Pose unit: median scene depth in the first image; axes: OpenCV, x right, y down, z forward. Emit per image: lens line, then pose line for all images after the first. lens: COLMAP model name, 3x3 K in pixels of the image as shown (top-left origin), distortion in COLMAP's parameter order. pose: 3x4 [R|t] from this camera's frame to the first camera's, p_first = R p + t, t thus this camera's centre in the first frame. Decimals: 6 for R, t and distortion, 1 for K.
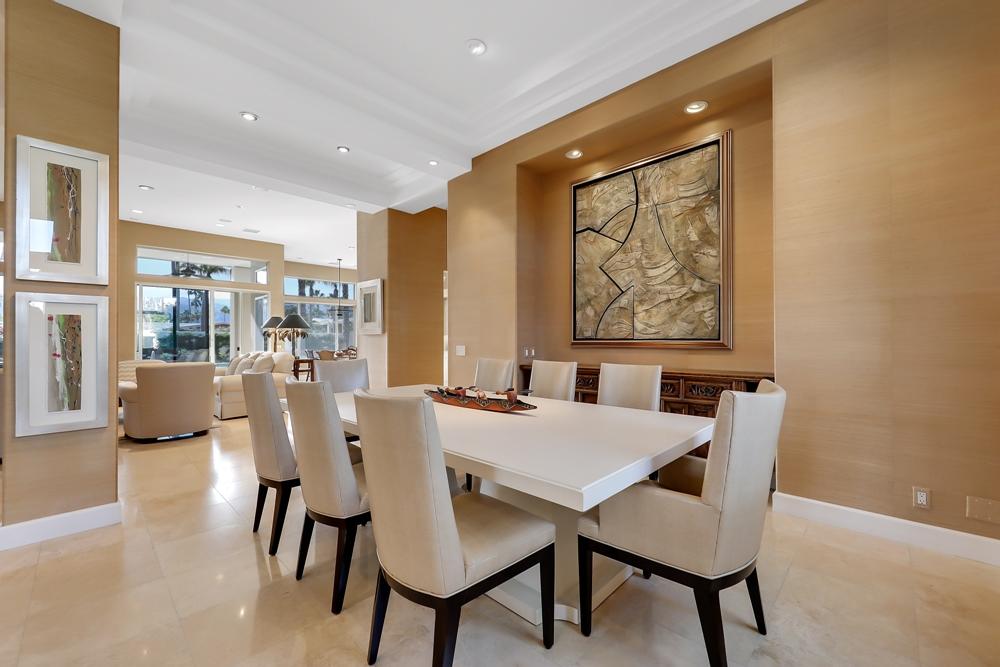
lens RADIAL K [[412.5, 0, 500.0], [0, 412.5, 333.5], [0, 0, 1]] dist [0.000942, 0.000035]
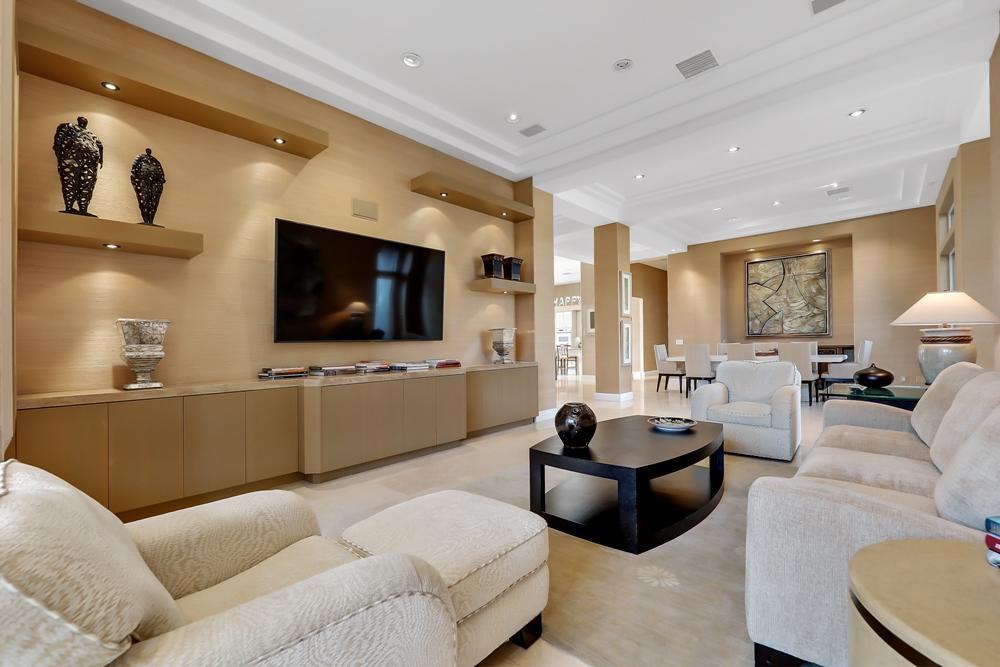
lens RADIAL K [[429.7, 0, 500.0], [0, 429.7, 333.5], [0, 0, 1]] dist [-0.000087, -0.000005]
pose [[0.999928, -0.010848, -0.005218, -1.232374], [0.010784, 0.999870, -0.011994, 0.023402], [0.005347, 0.011937, 0.999914, -1.379640]]
